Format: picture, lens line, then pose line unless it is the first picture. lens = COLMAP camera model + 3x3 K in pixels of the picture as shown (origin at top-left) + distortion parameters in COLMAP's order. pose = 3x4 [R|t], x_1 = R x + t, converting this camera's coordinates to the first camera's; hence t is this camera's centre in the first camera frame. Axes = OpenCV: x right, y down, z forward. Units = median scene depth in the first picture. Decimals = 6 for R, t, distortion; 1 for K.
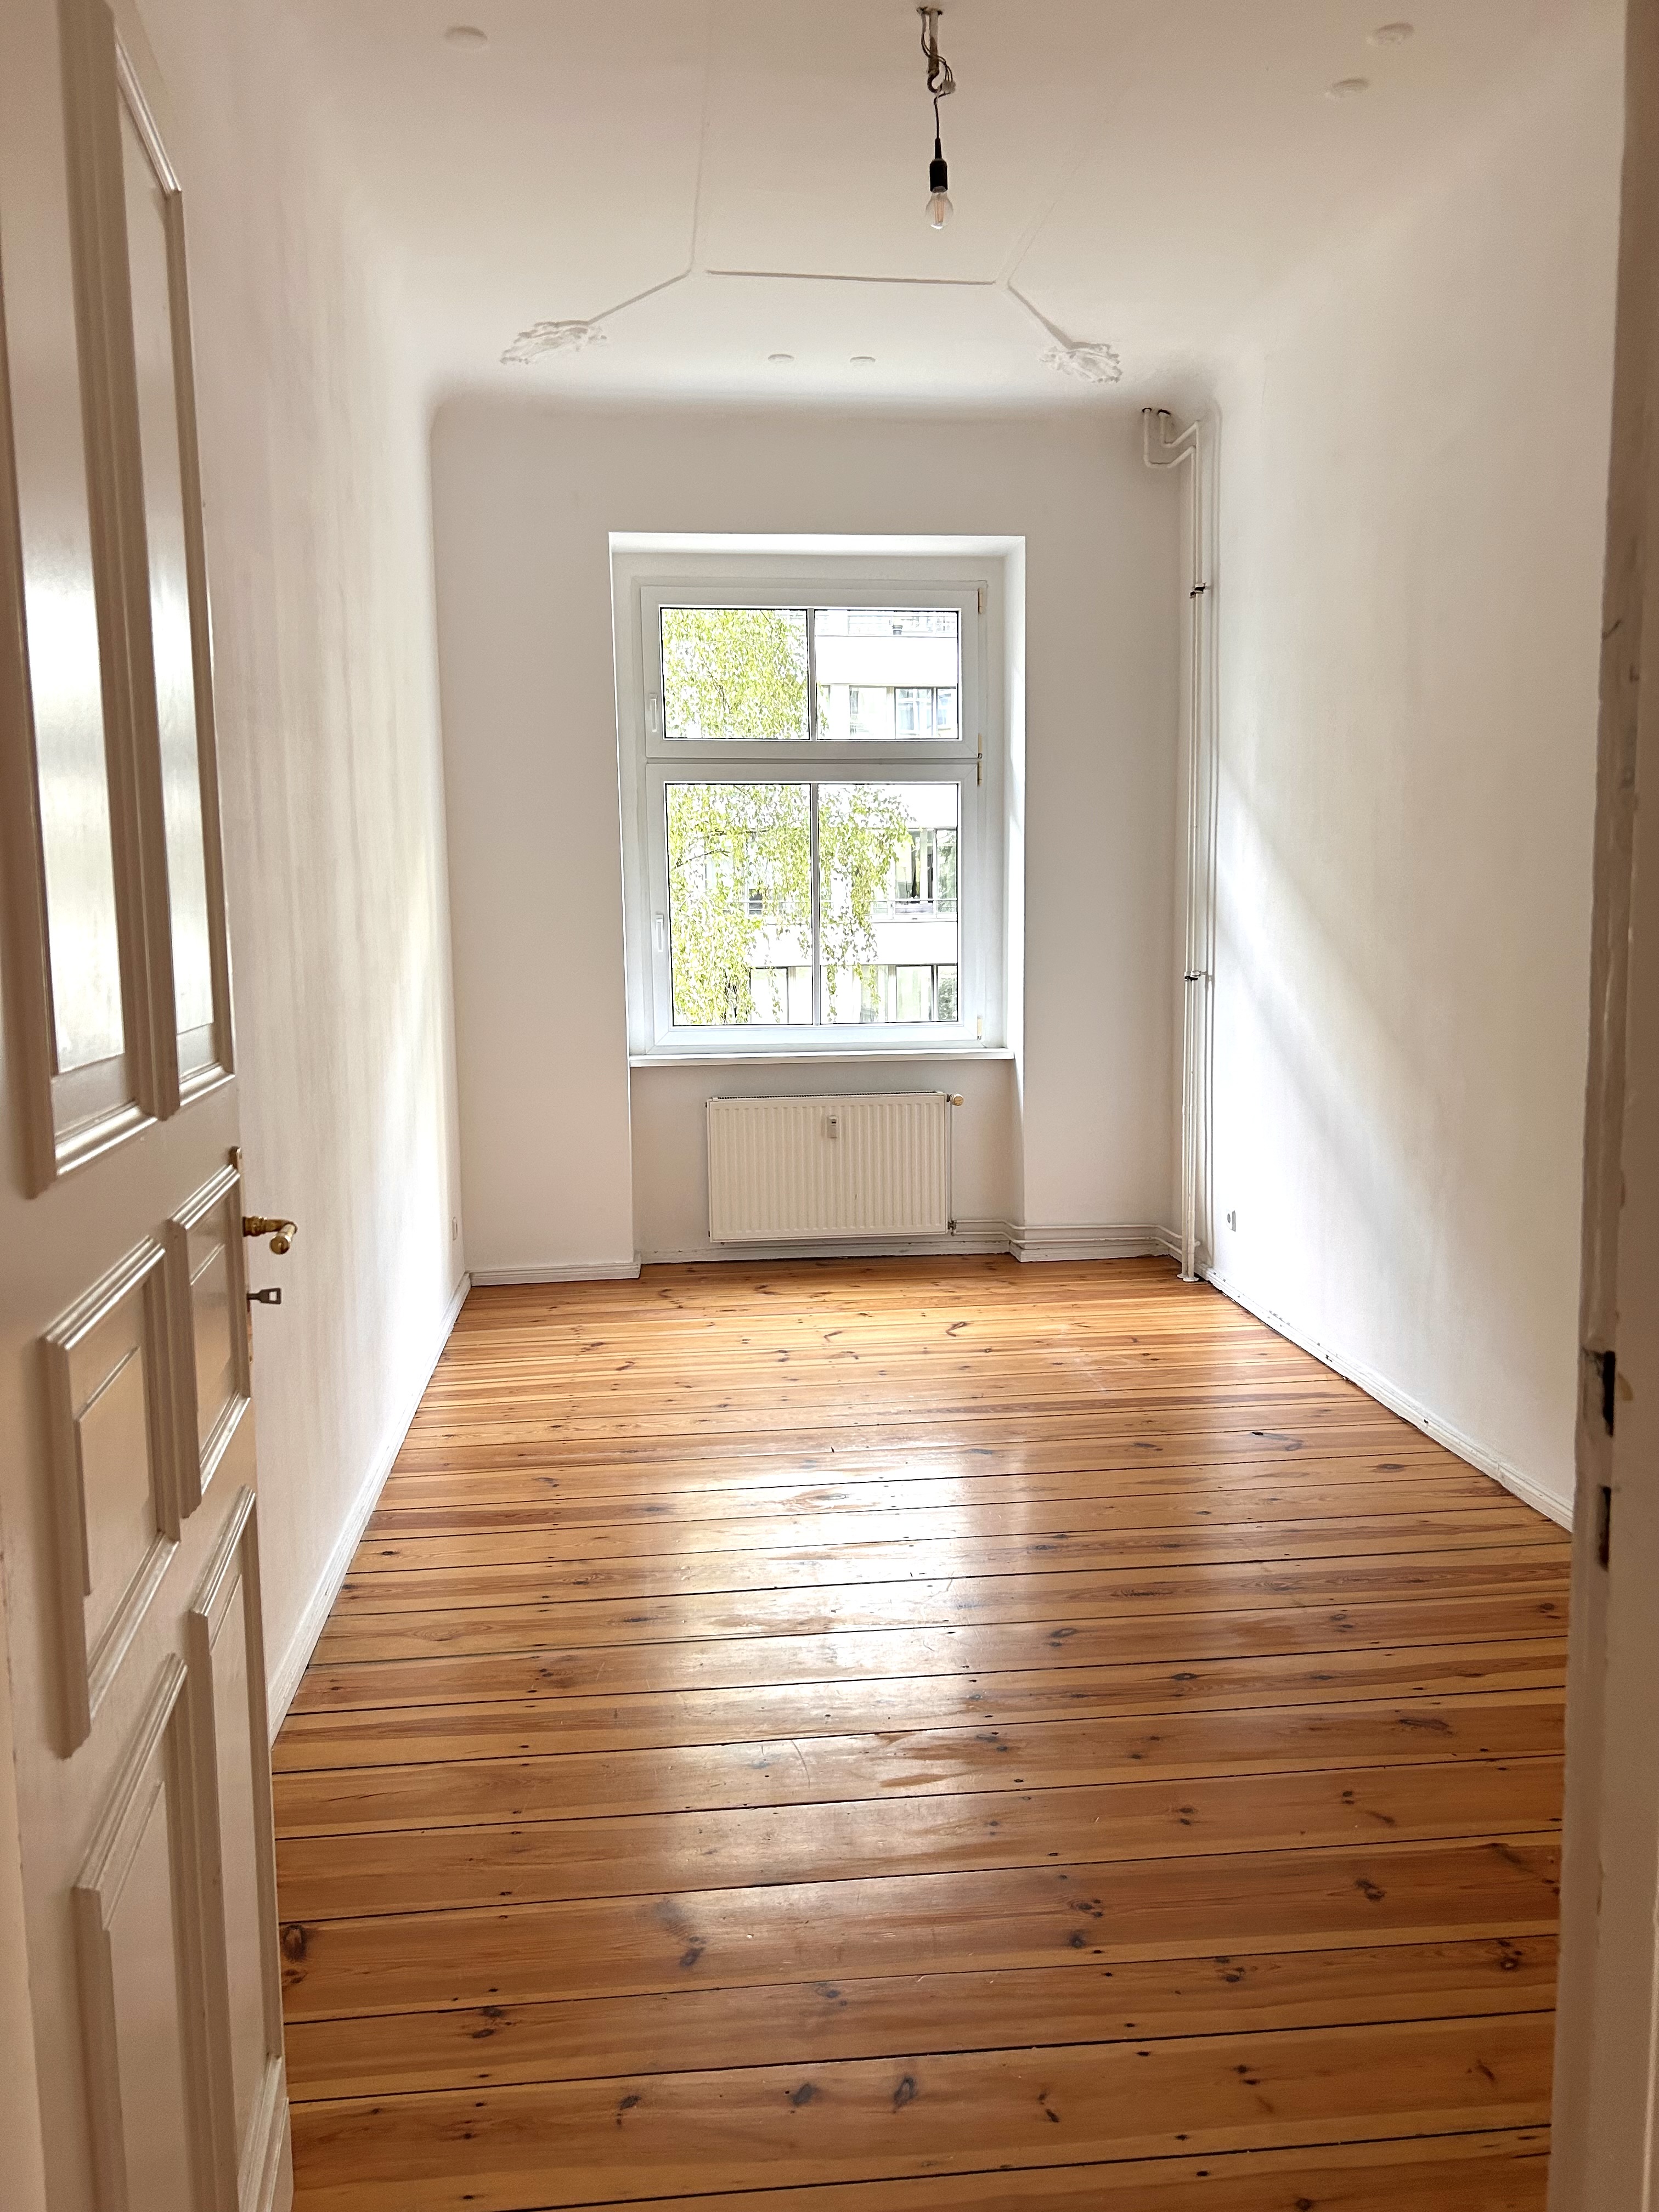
lens RADIAL K [[1600.2, 0, 829.5], [0, 1600.2, 1106.0], [0, 0, 1]] dist [0.029551, 0.001069]
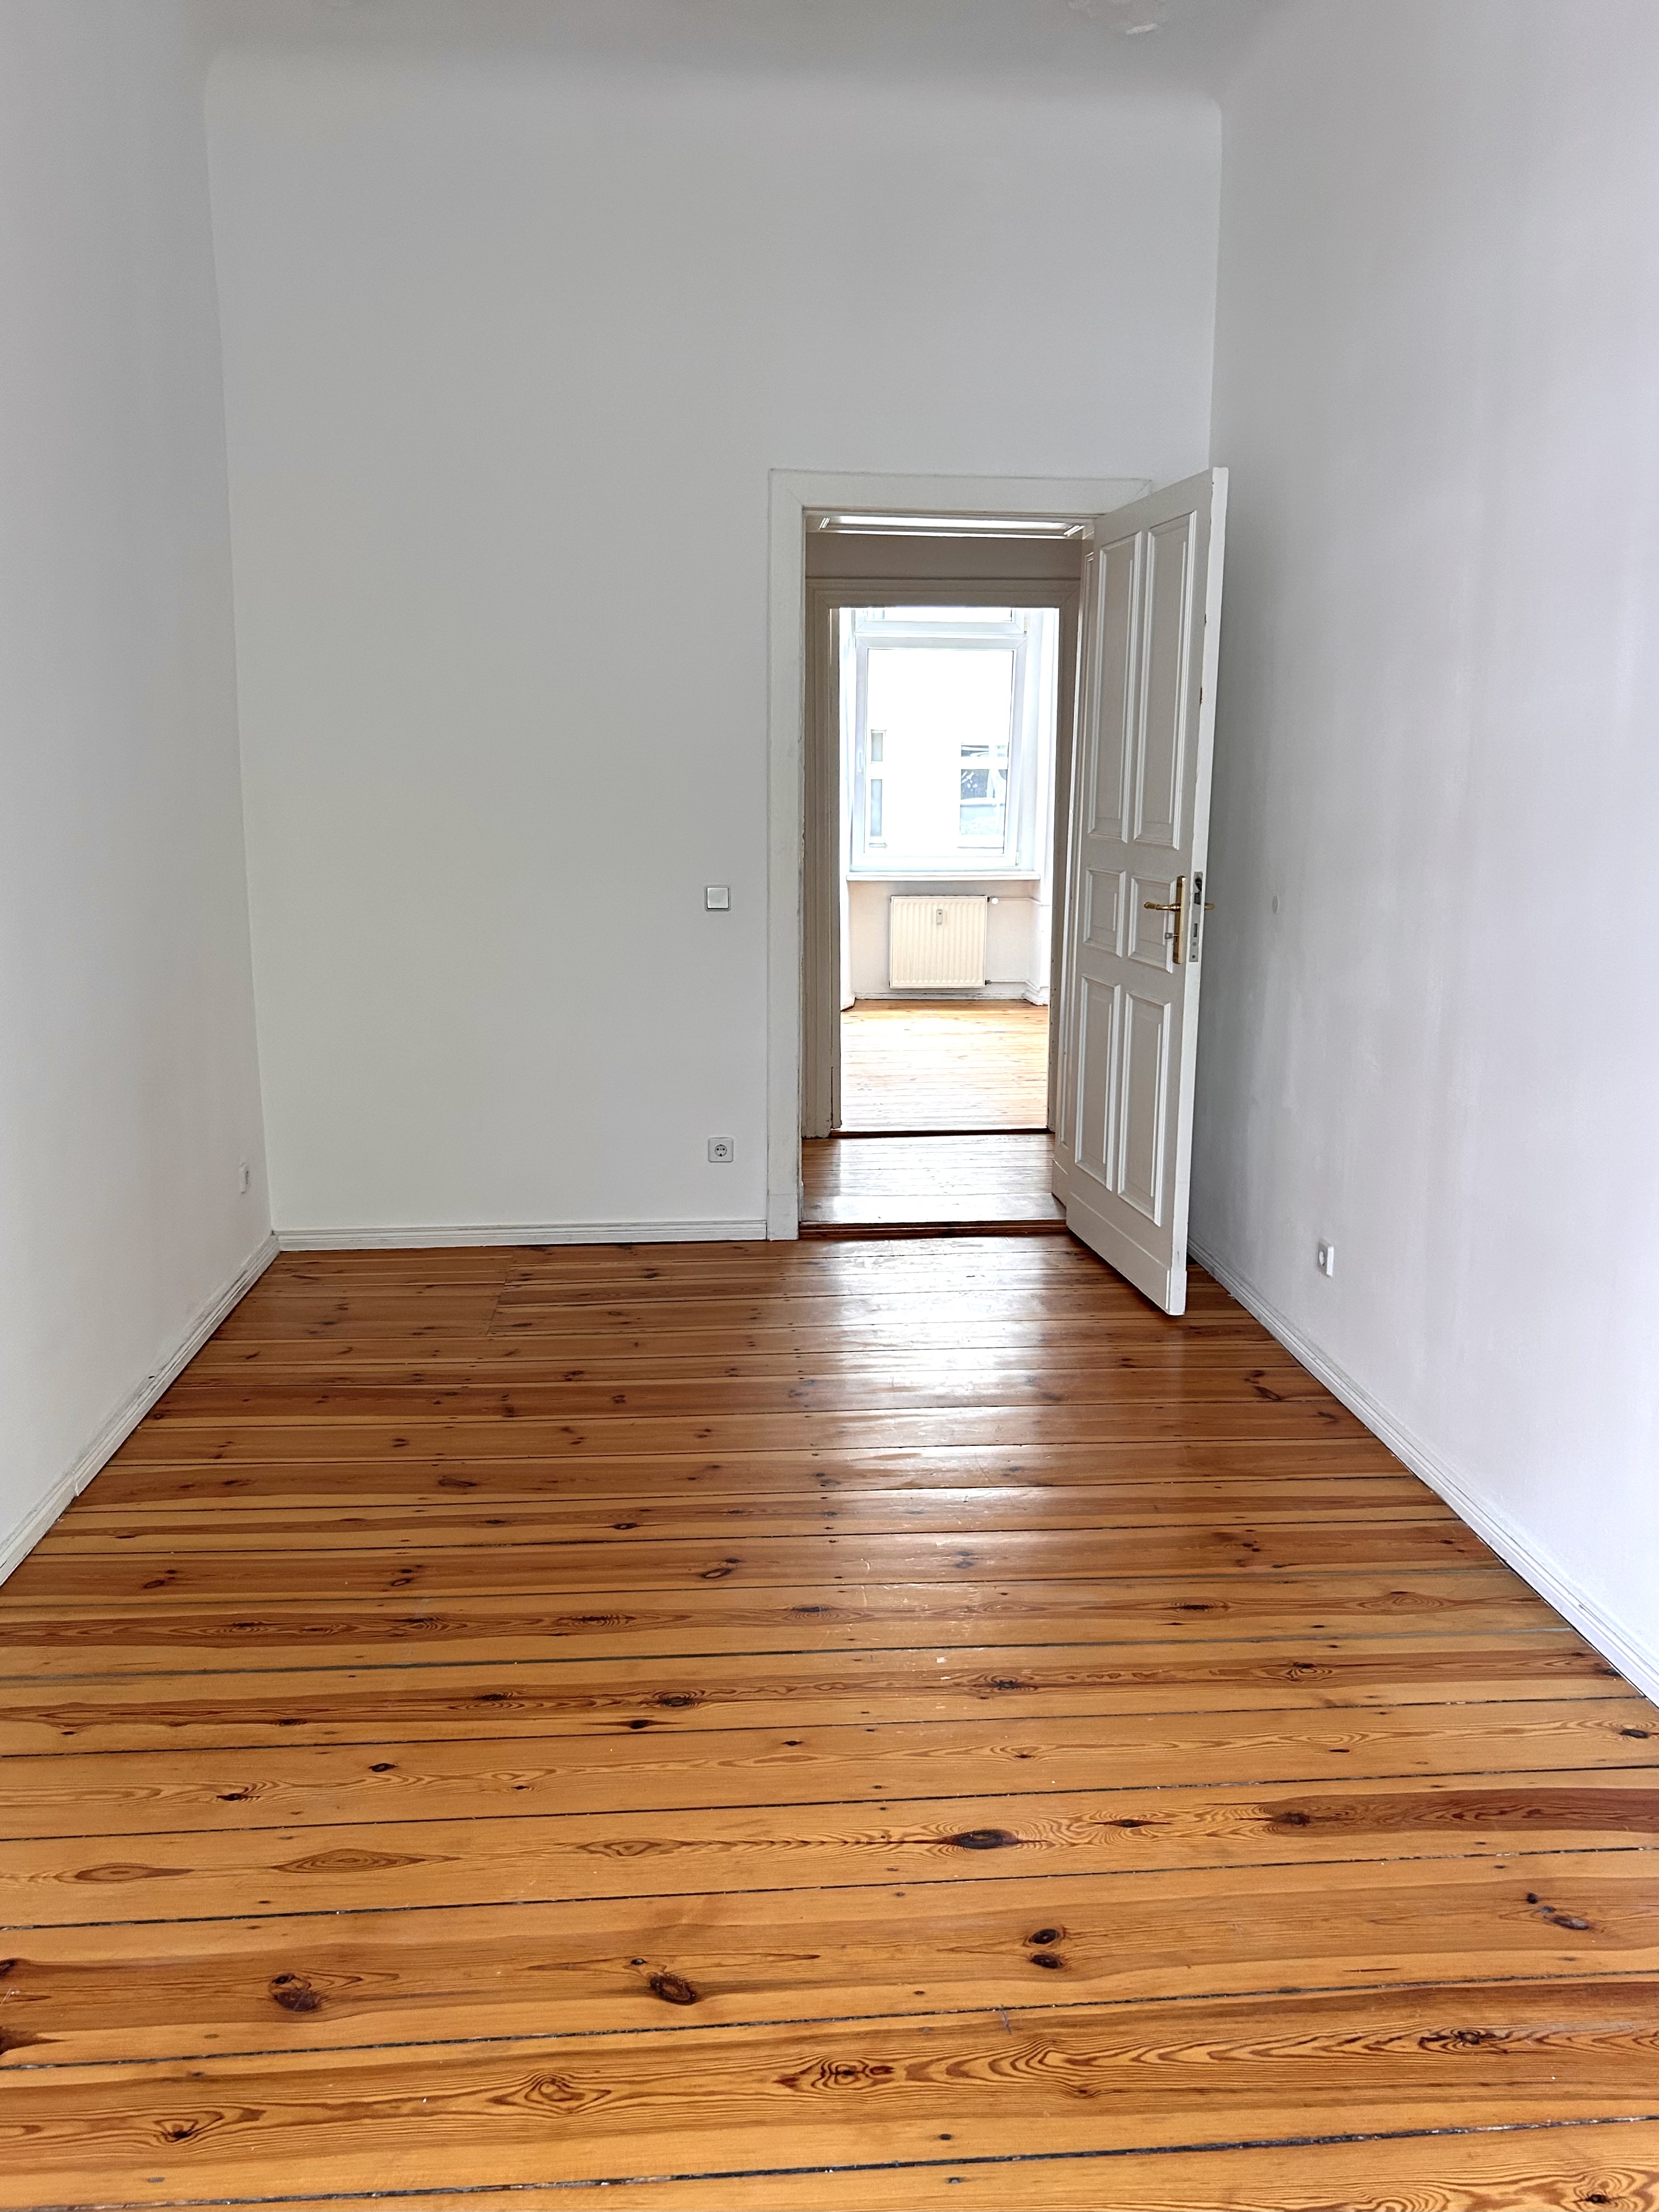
lens RADIAL K [[1600.1, 0, 829.5], [0, 1600.1, 1106.0], [0, 0, 1]] dist [0.029551, 0.001069]
pose [[-0.999107, -0.006563, 0.041738, 0.045535], [0.006866, 0.949511, 0.313660, -0.222079], [-0.041689, 0.313666, -0.948618, 1.841186]]
